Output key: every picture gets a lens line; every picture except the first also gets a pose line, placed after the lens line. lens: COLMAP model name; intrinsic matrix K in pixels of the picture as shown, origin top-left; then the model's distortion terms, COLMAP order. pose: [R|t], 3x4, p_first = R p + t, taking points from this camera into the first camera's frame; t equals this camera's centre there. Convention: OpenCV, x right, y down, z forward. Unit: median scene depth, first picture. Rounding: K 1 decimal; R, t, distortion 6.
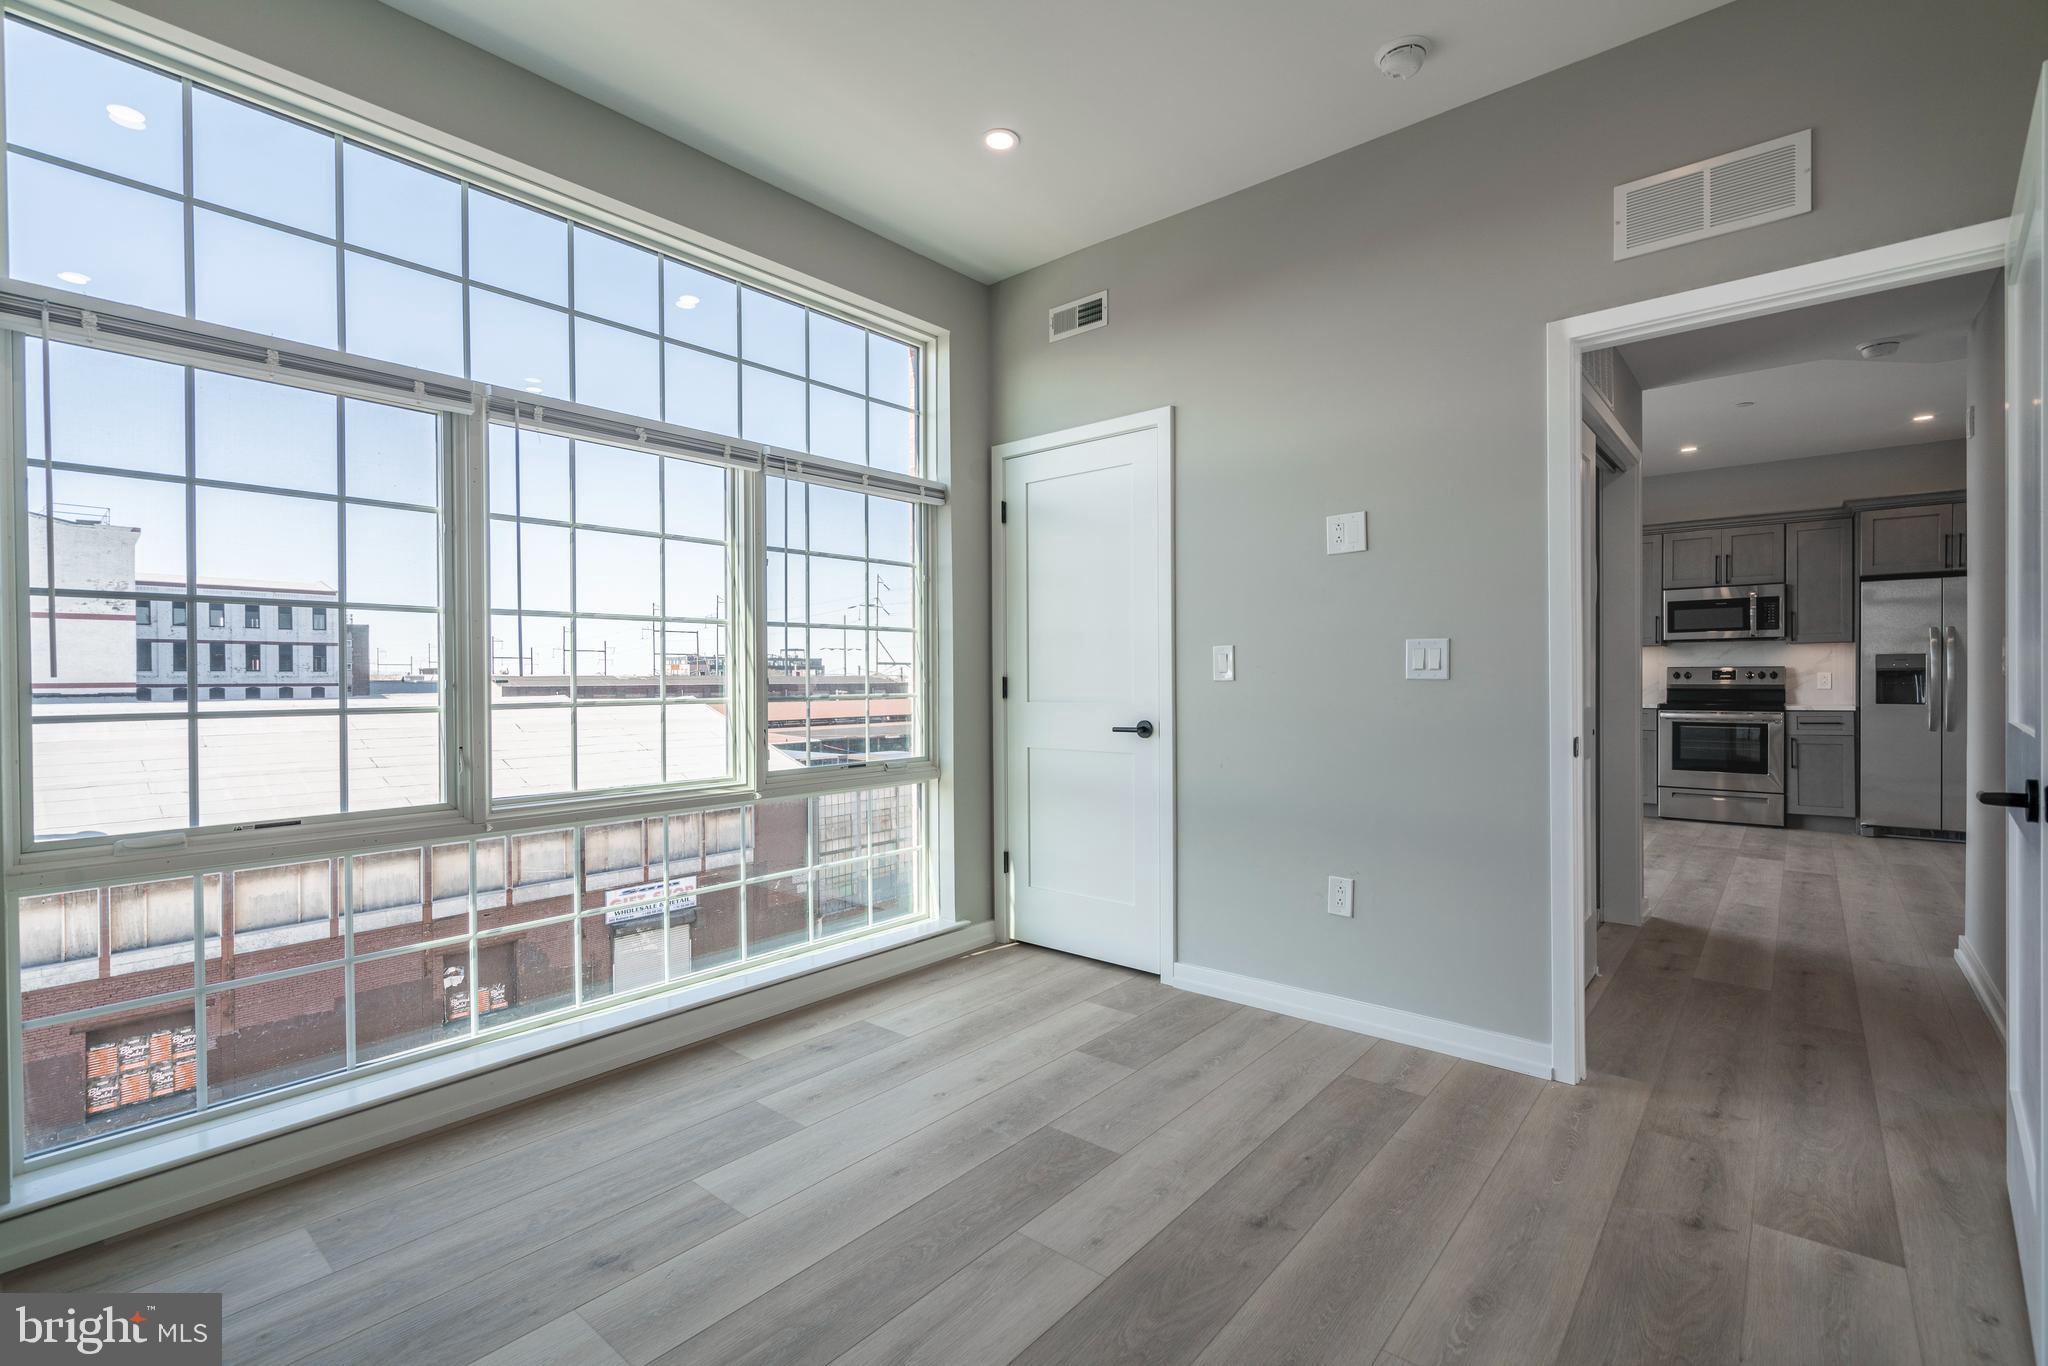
lens RADIAL K [[917.8, 0, 1015.8], [0, 917.8, 686.1], [0, 0, 1]] dist [-0.002746, 0.000552]
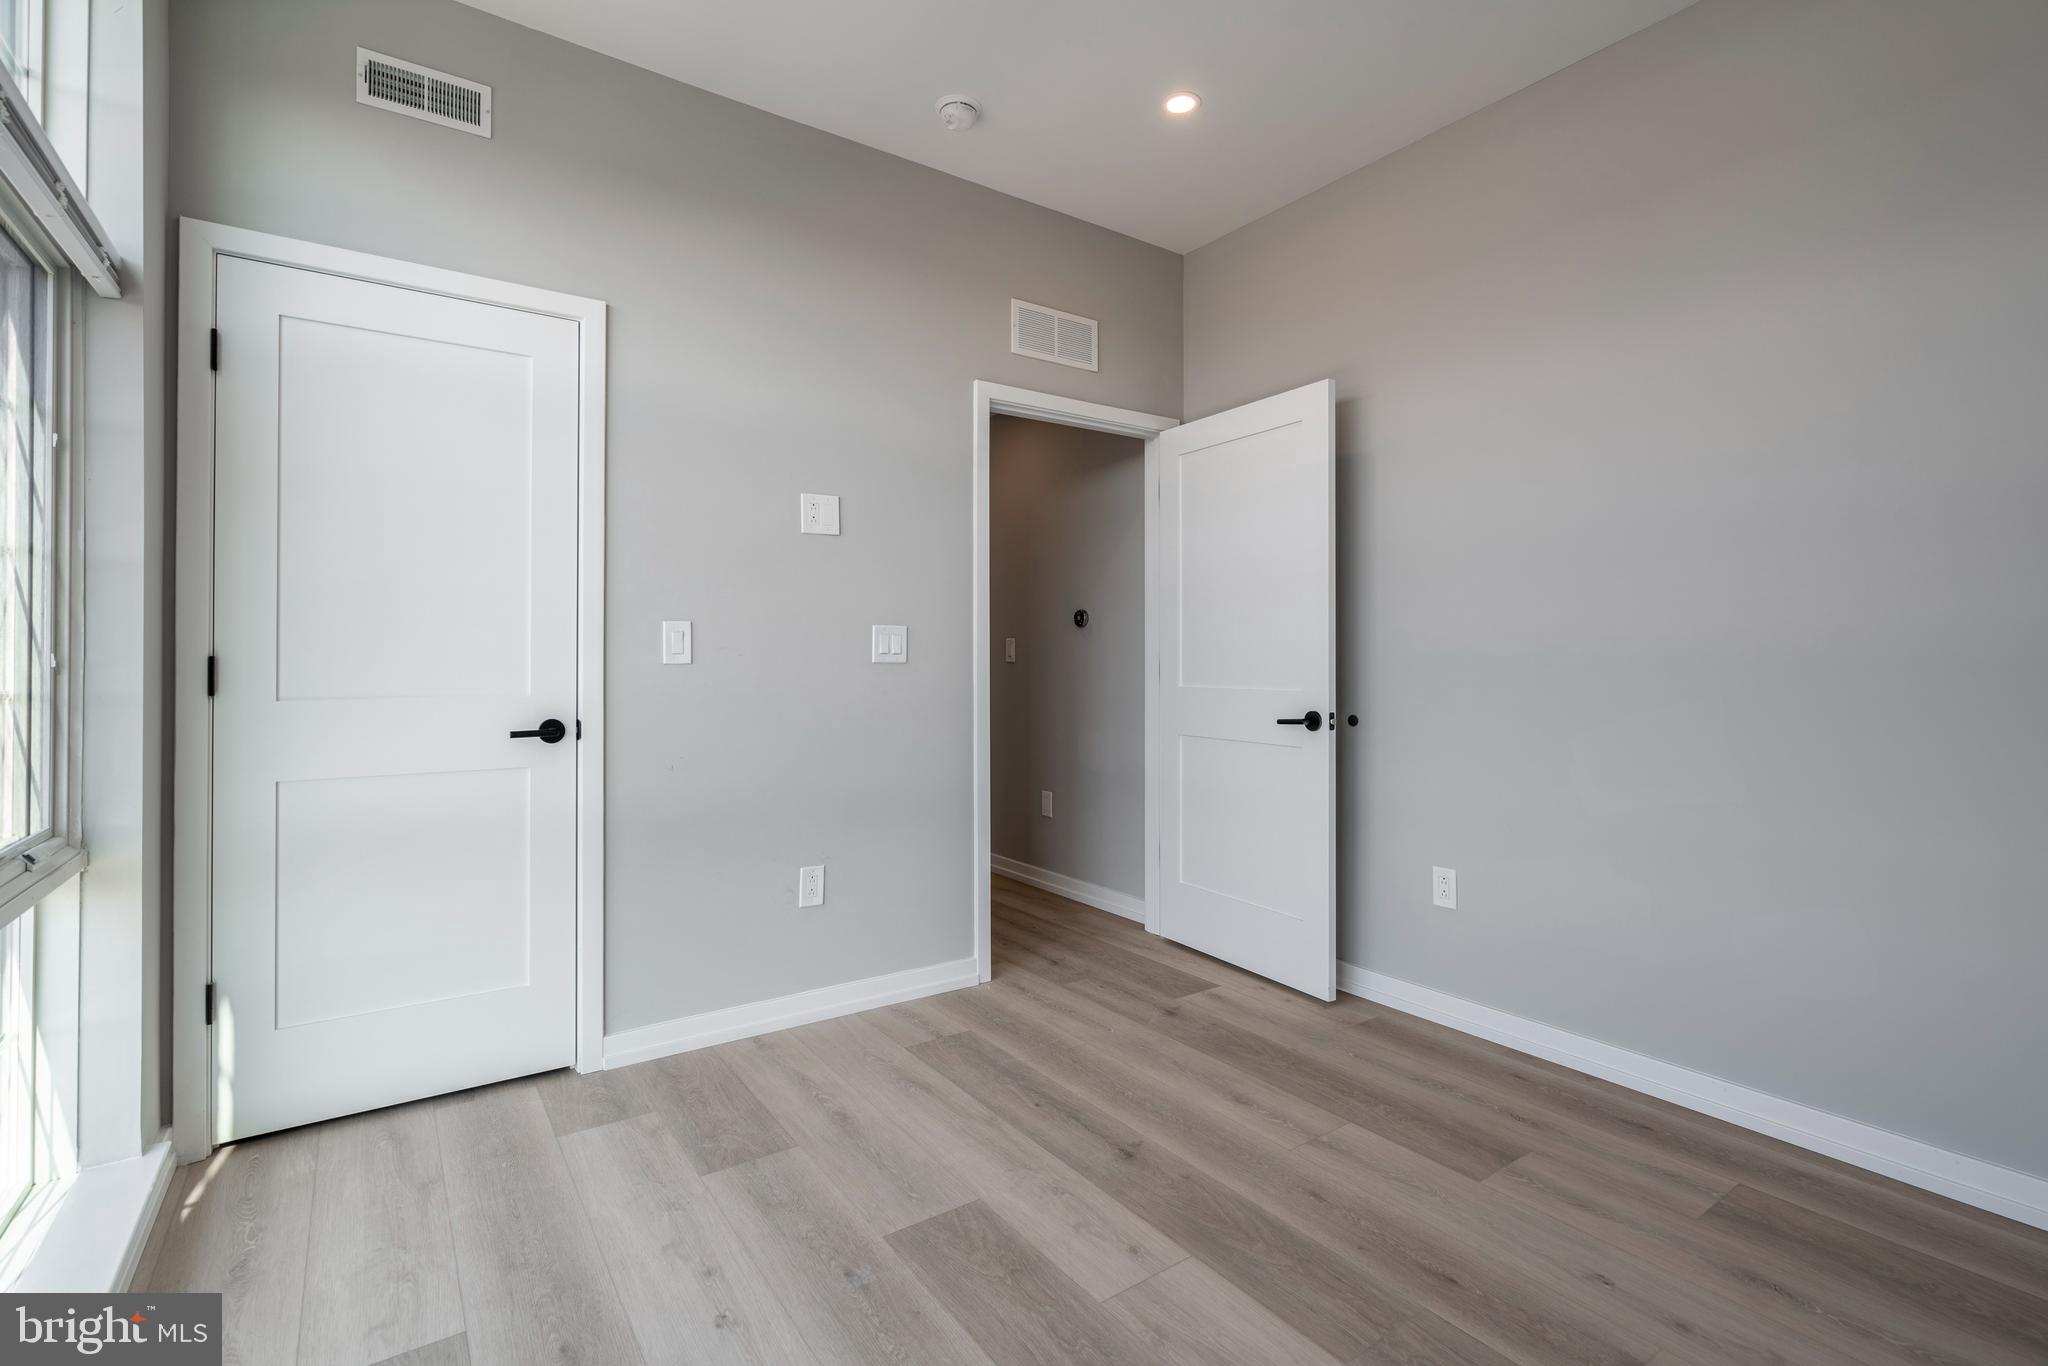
lens RADIAL K [[942.8, 0, 1017.5], [0, 942.8, 651.0], [0, 0, 1]] dist [-0.004821, -0.000220]
pose [[0.247015, 0.014366, 0.968905, -0.623238], [0.004110, 0.999866, -0.015873, -0.003201], [-0.969003, 0.007903, 0.246923, 0.599489]]
